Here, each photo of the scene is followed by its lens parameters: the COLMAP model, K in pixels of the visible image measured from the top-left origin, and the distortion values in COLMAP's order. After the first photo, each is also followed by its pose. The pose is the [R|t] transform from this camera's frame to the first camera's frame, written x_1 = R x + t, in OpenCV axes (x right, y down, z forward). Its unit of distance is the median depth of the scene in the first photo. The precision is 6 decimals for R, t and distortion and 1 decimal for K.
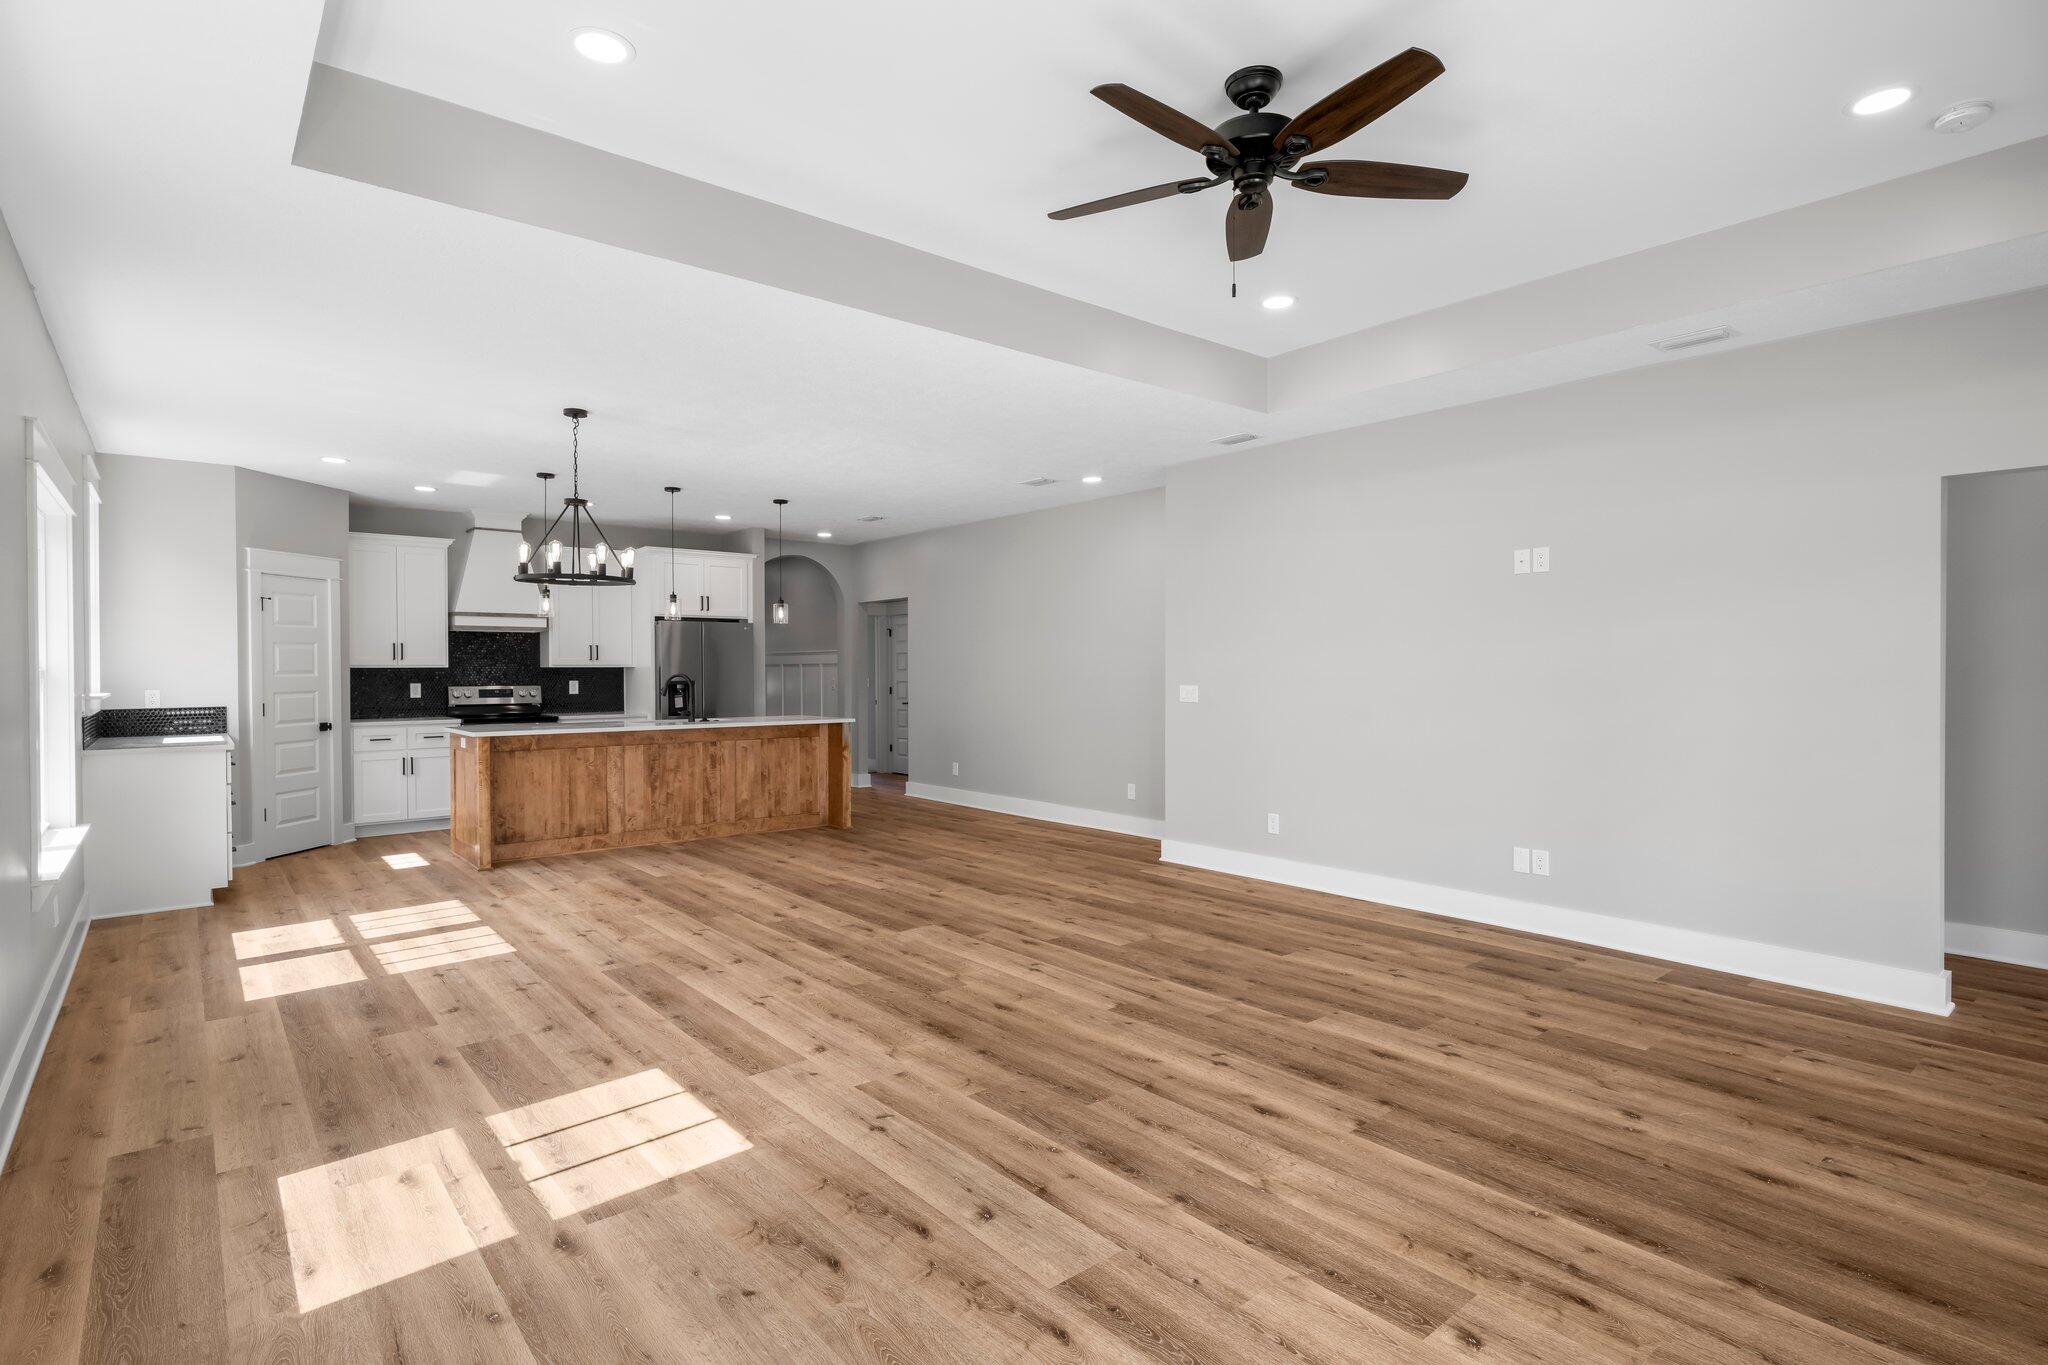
lens RADIAL K [[1017.3, 0, 1026.3], [0, 1017.3, 675.5], [0, 0, 1]] dist [0.000056, -0.000111]
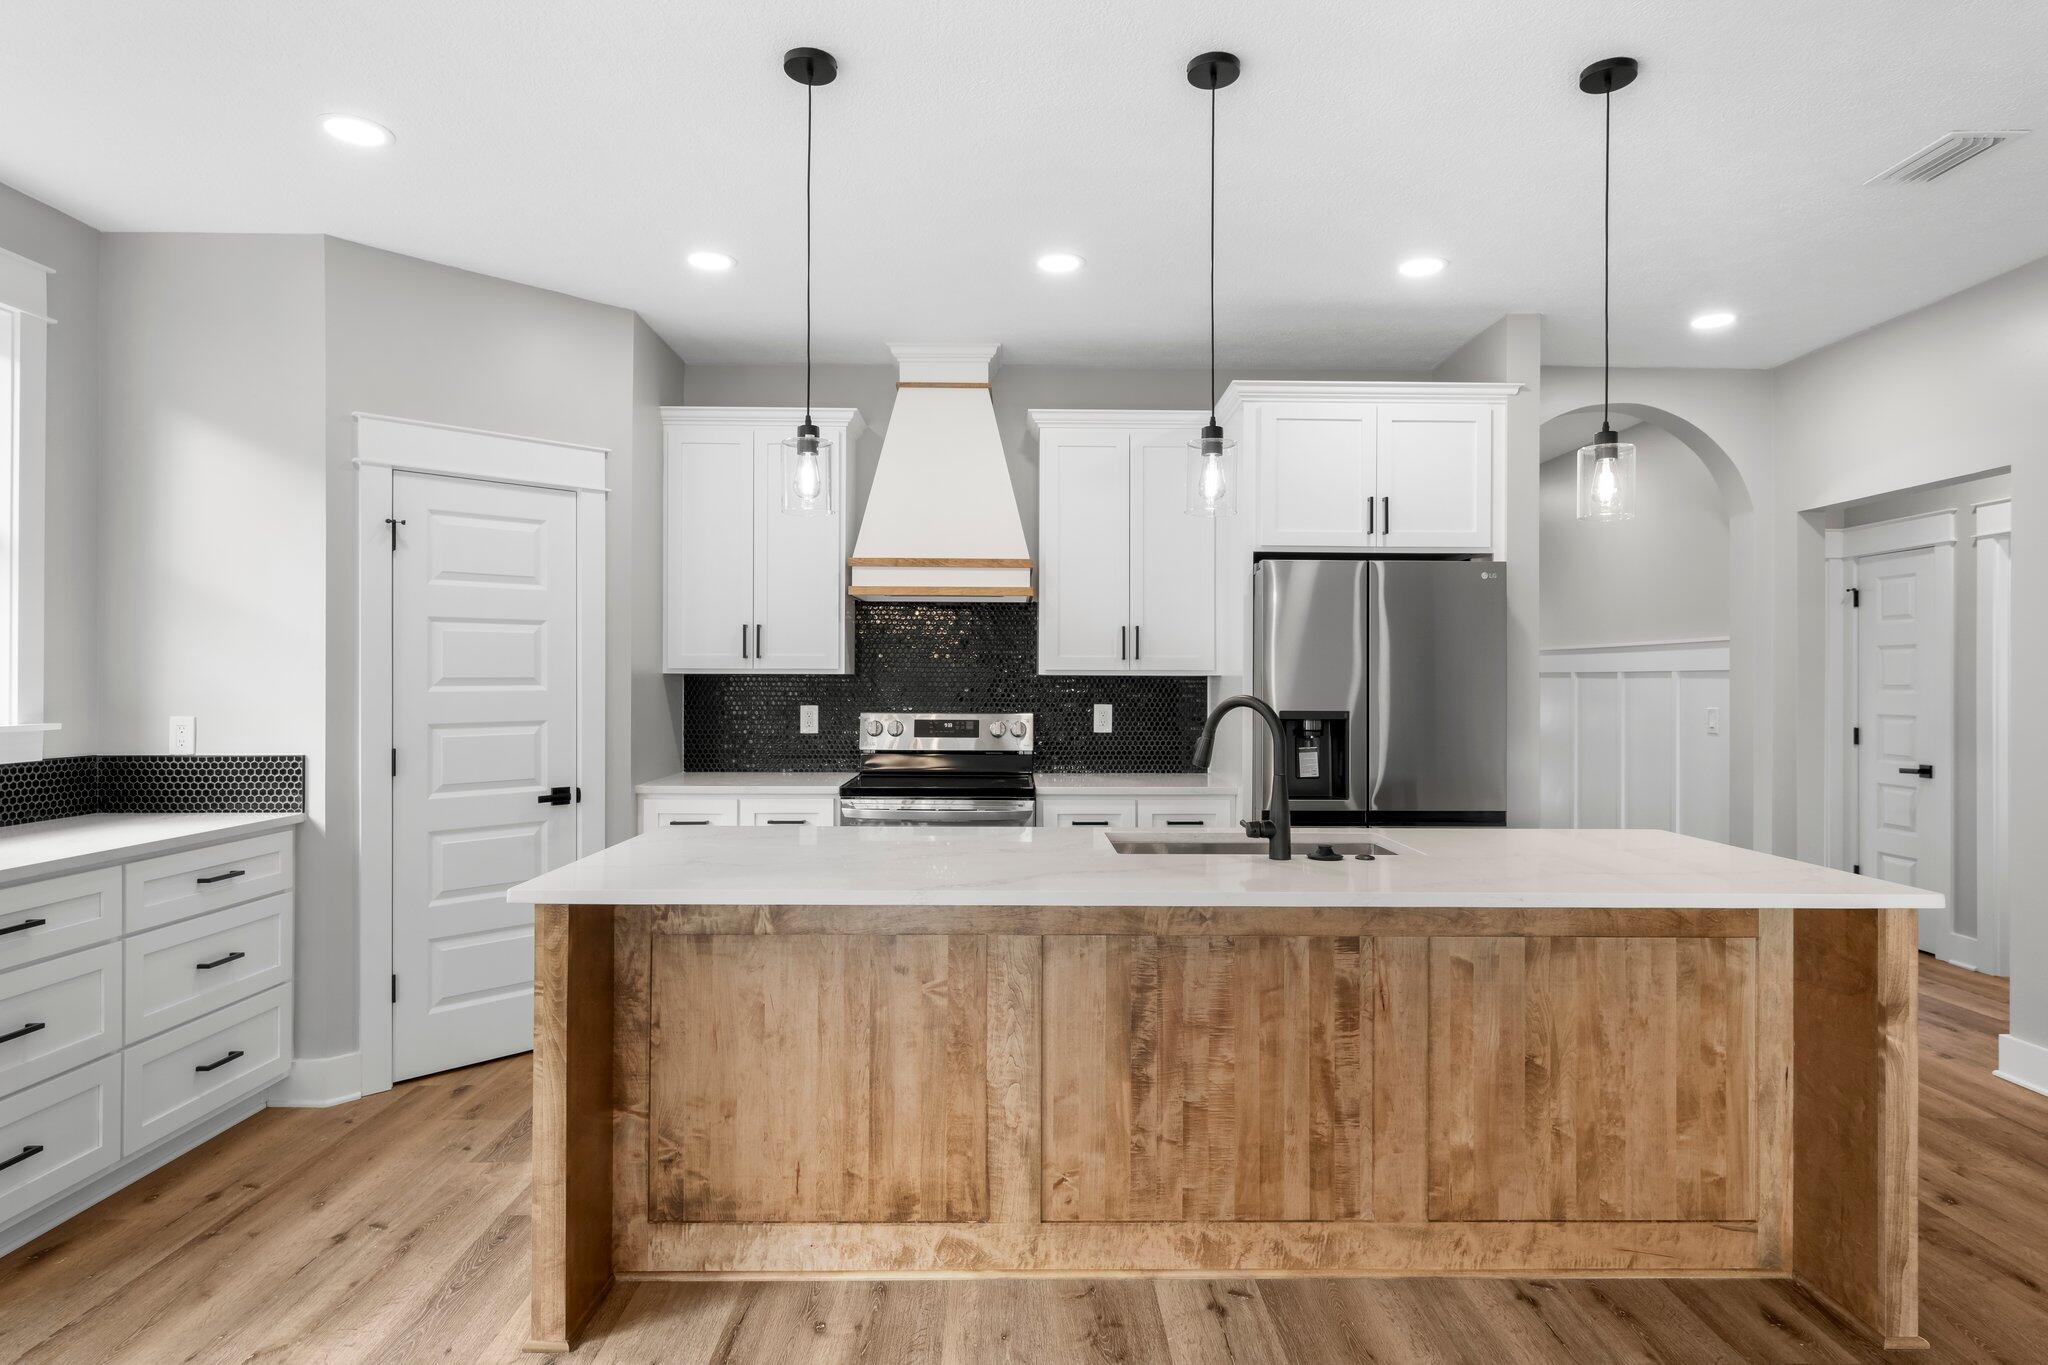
lens RADIAL K [[1109.1, 0, 1026.0], [0, 1109.1, 675.2], [0, 0, 1]] dist [0.001631, -0.000756]
pose [[0.777512, 0.005263, -0.628846, -0.172592], [-0.011574, 0.999915, -0.005942, -0.005425], [0.628762, 0.011898, 0.777507, 0.661987]]
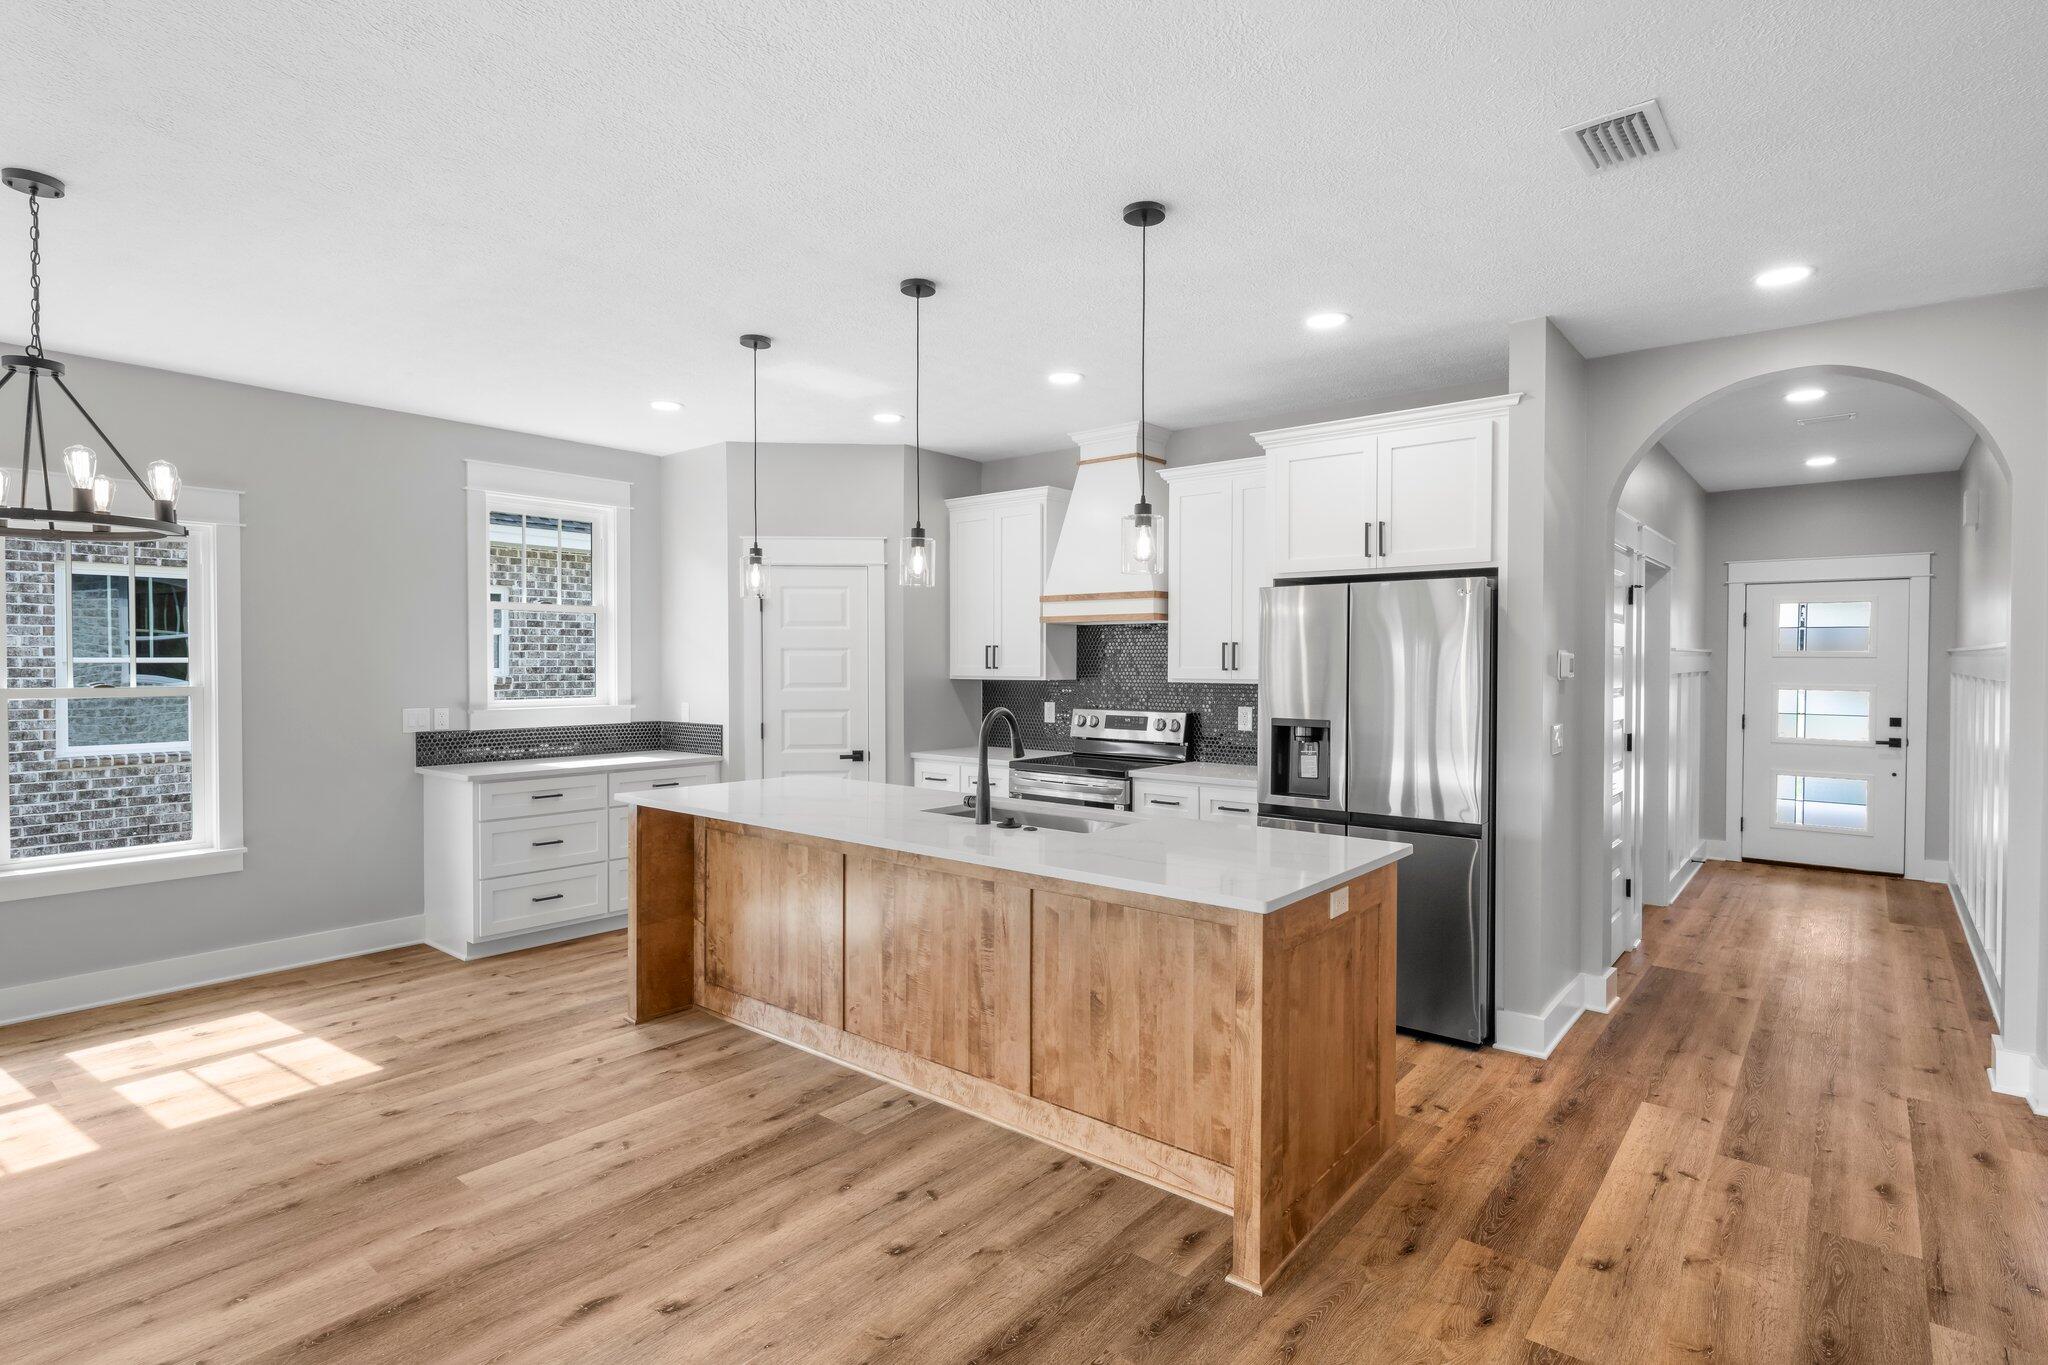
lens RADIAL K [[1017.3, 0, 1026.3], [0, 1017.3, 675.5], [0, 0, 1]] dist [0.000056, -0.000111]
pose [[0.187641, 0.016623, -0.982097, 0.086365], [-0.009629, 0.999840, 0.015084, -0.021704], [0.982191, 0.006626, 0.187771, 0.888581]]
